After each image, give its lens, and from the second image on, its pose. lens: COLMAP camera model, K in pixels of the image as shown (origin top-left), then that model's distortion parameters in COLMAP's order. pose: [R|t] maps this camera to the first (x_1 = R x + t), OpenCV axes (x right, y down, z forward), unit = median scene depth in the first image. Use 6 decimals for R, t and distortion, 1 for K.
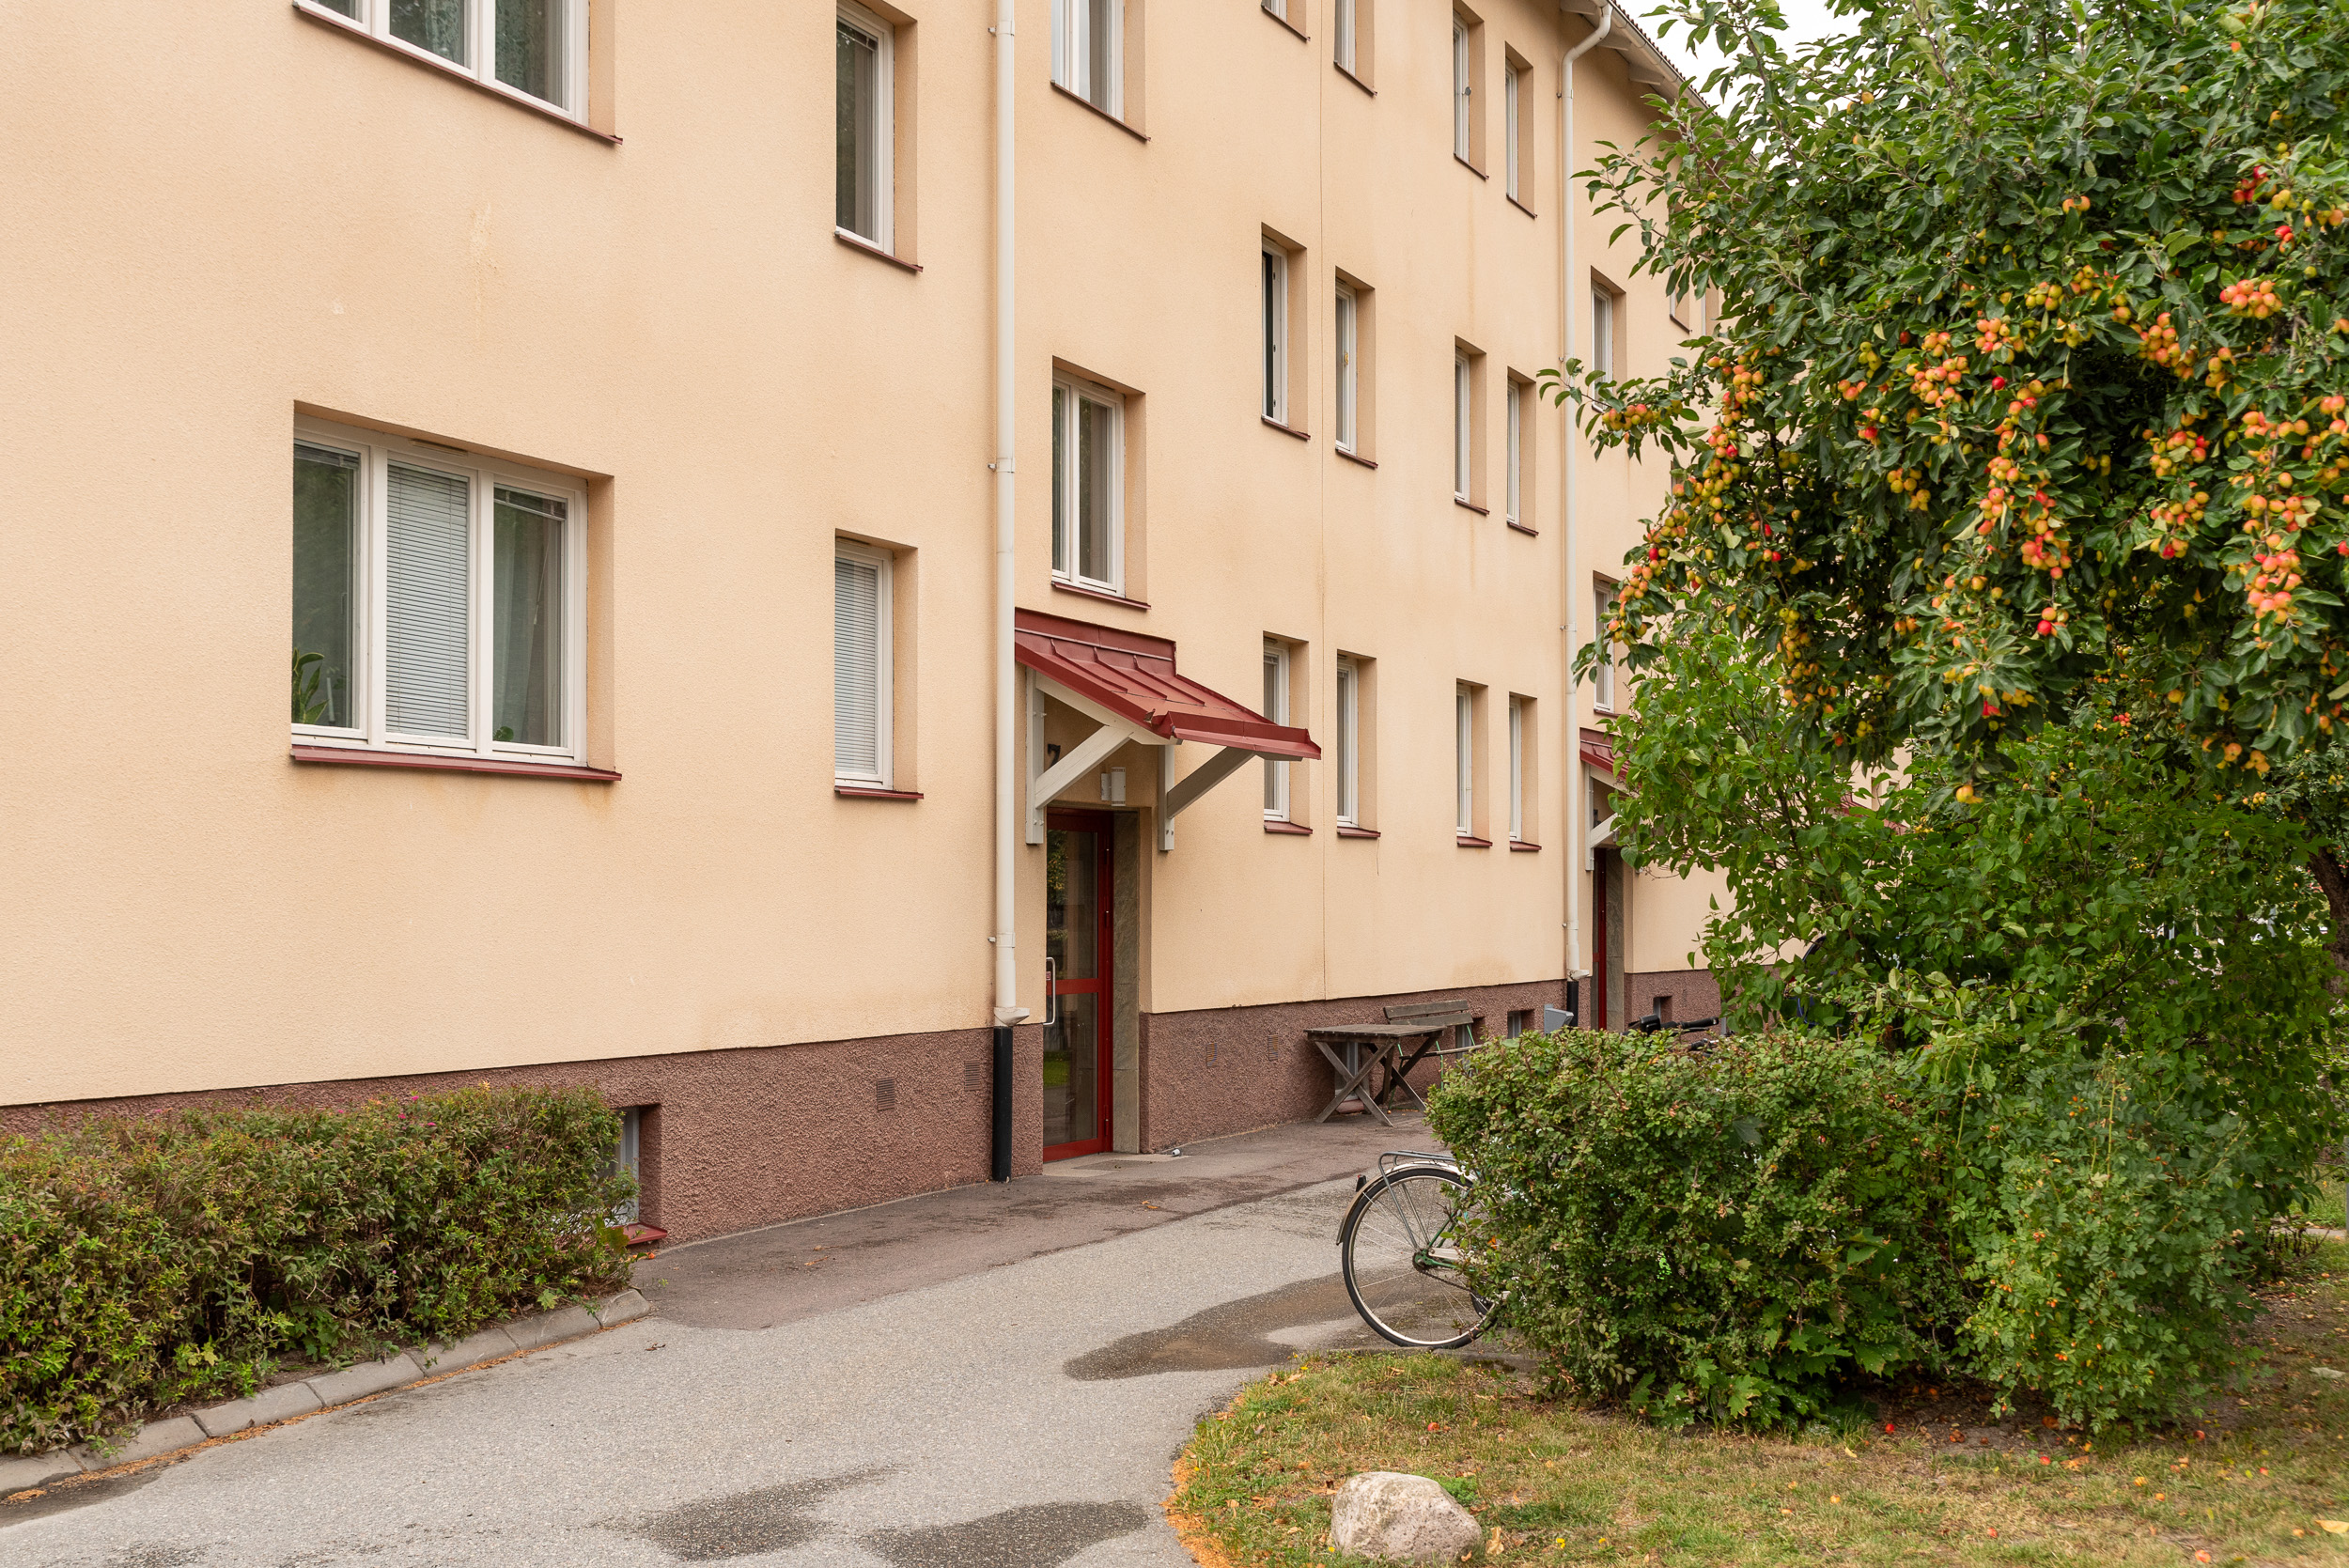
lens RADIAL K [[2657.2, 0, 1174.5], [0, 2657.2, 784.0], [0, 0, 1]] dist [-0.029648, 0.029087]
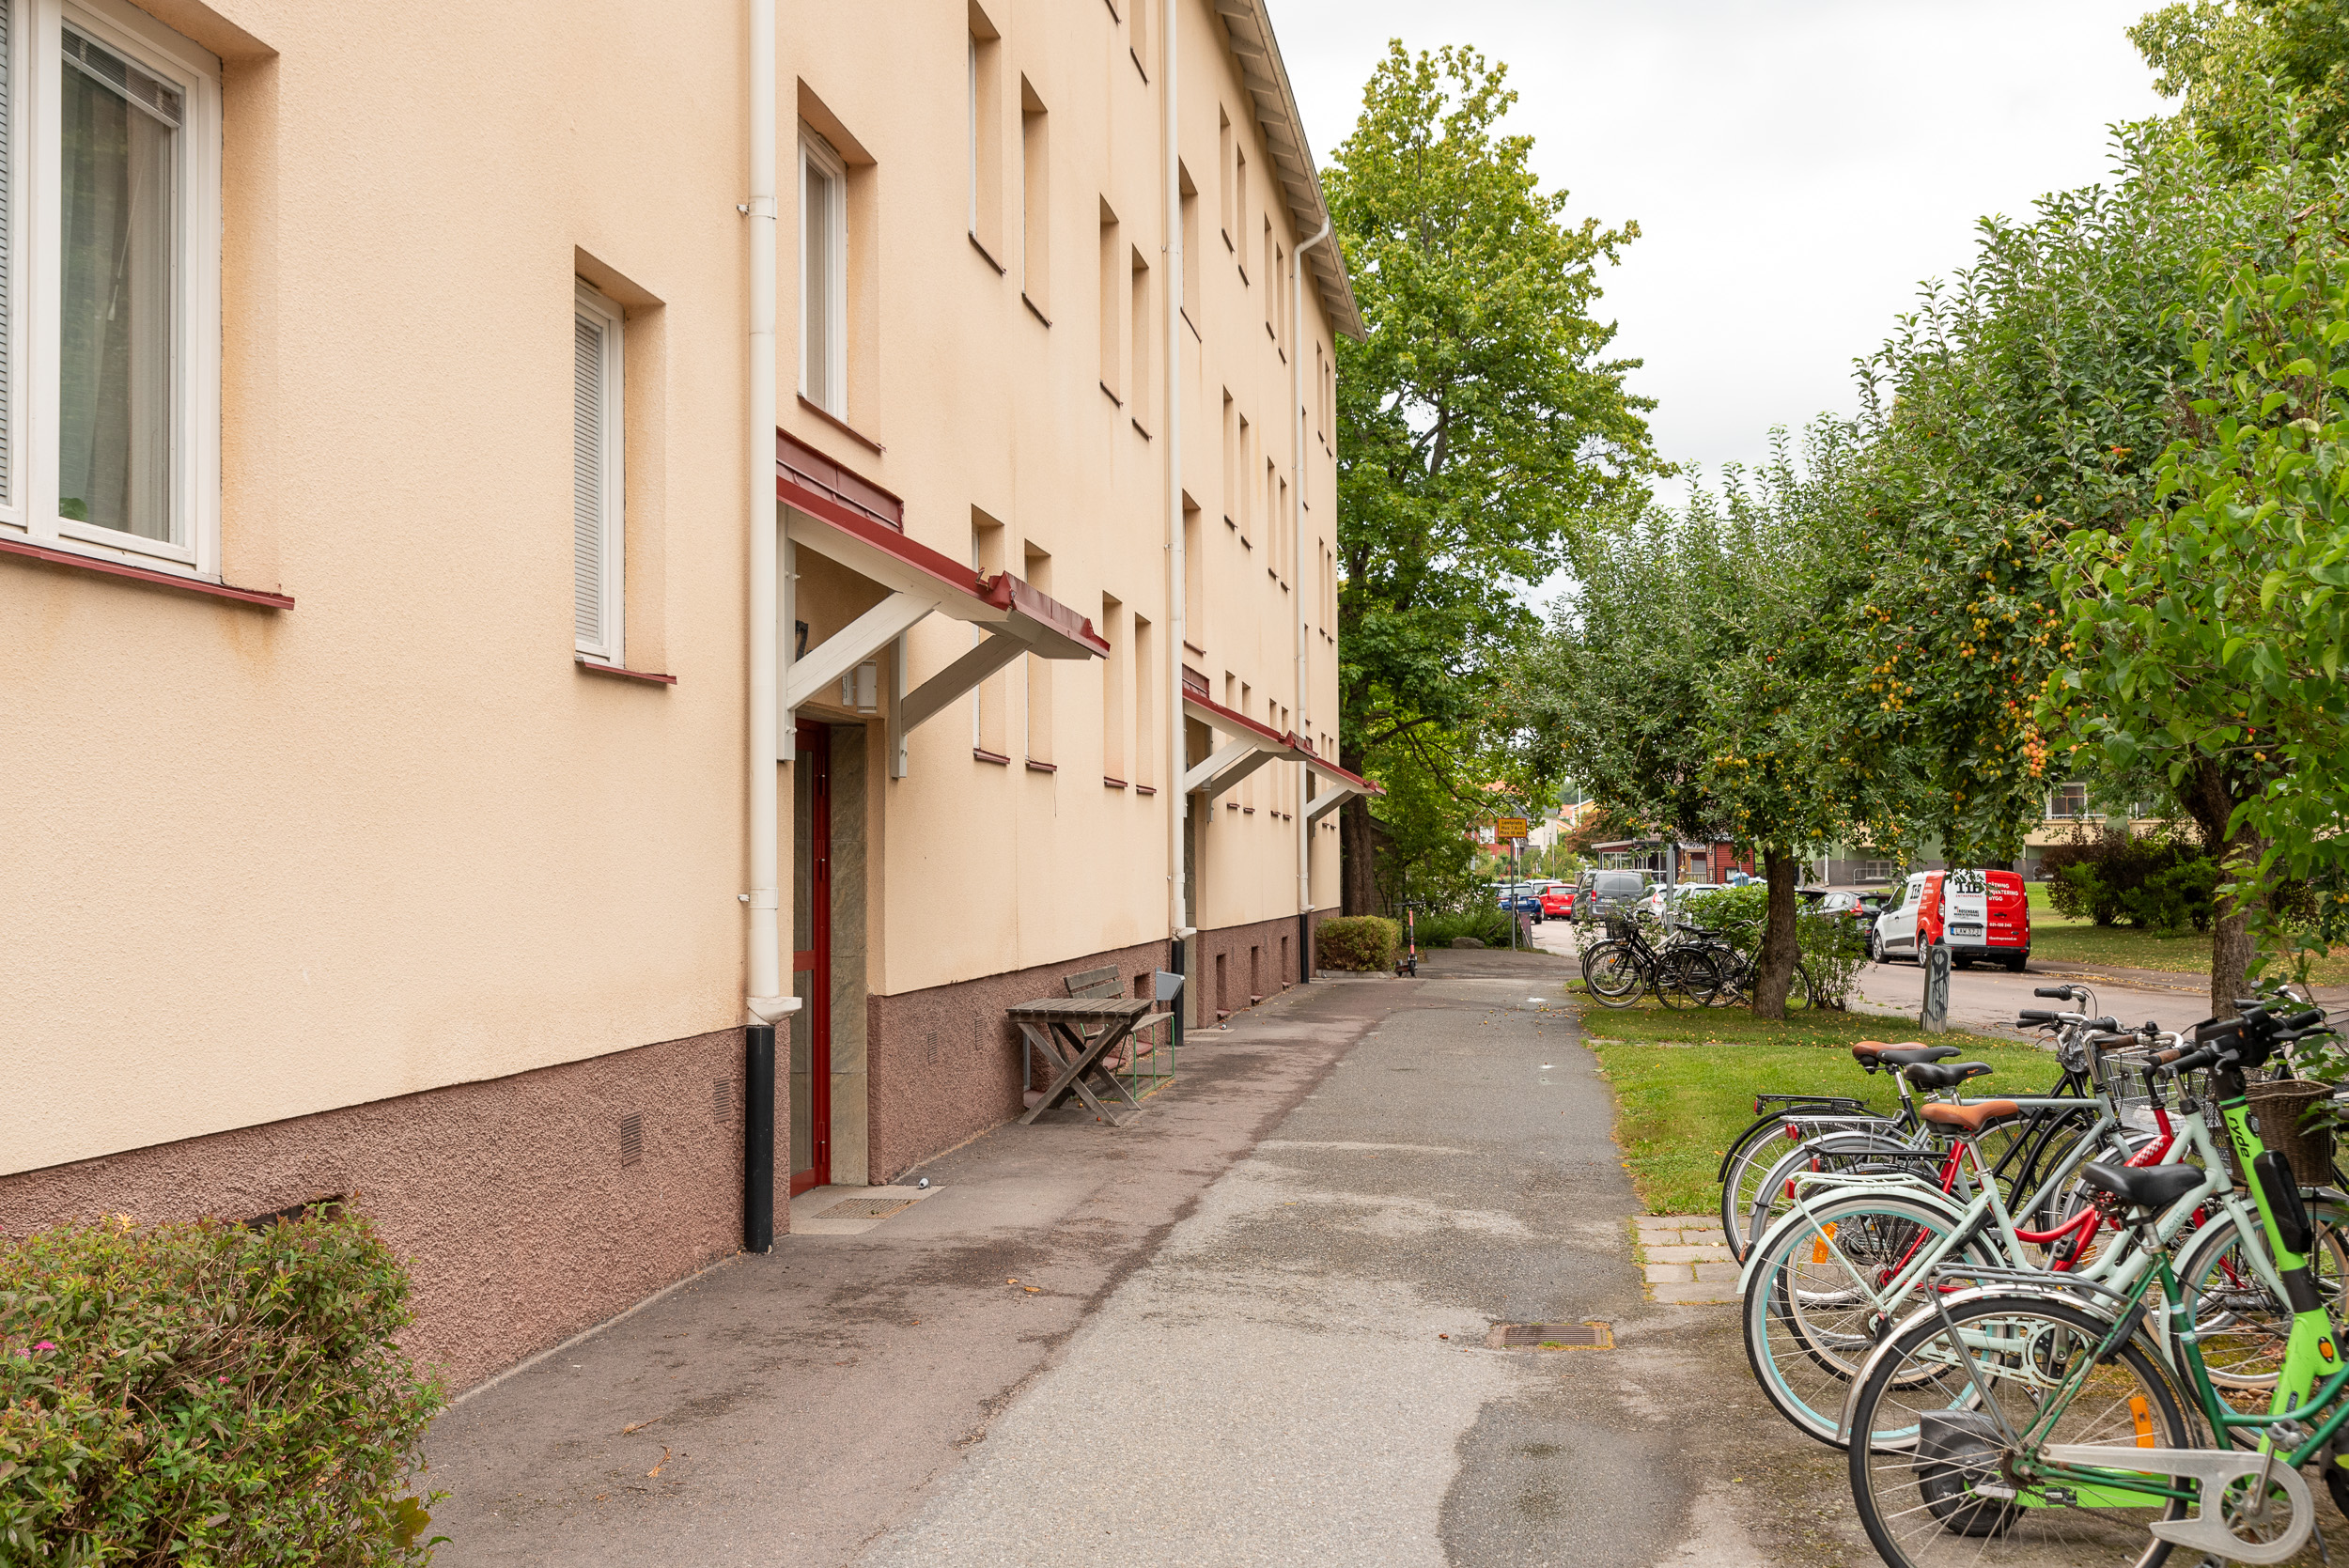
lens RADIAL K [[2366.3, 0, 1248.8], [0, 2366.3, 783.4], [0, 0, 1]] dist [-0.018694, -0.019424]
pose [[0.944963, 0.005816, 0.327125, -0.155969], [-0.009009, 0.999925, 0.008245, 0.024694], [-0.327053, -0.010738, 0.944945, 0.413514]]
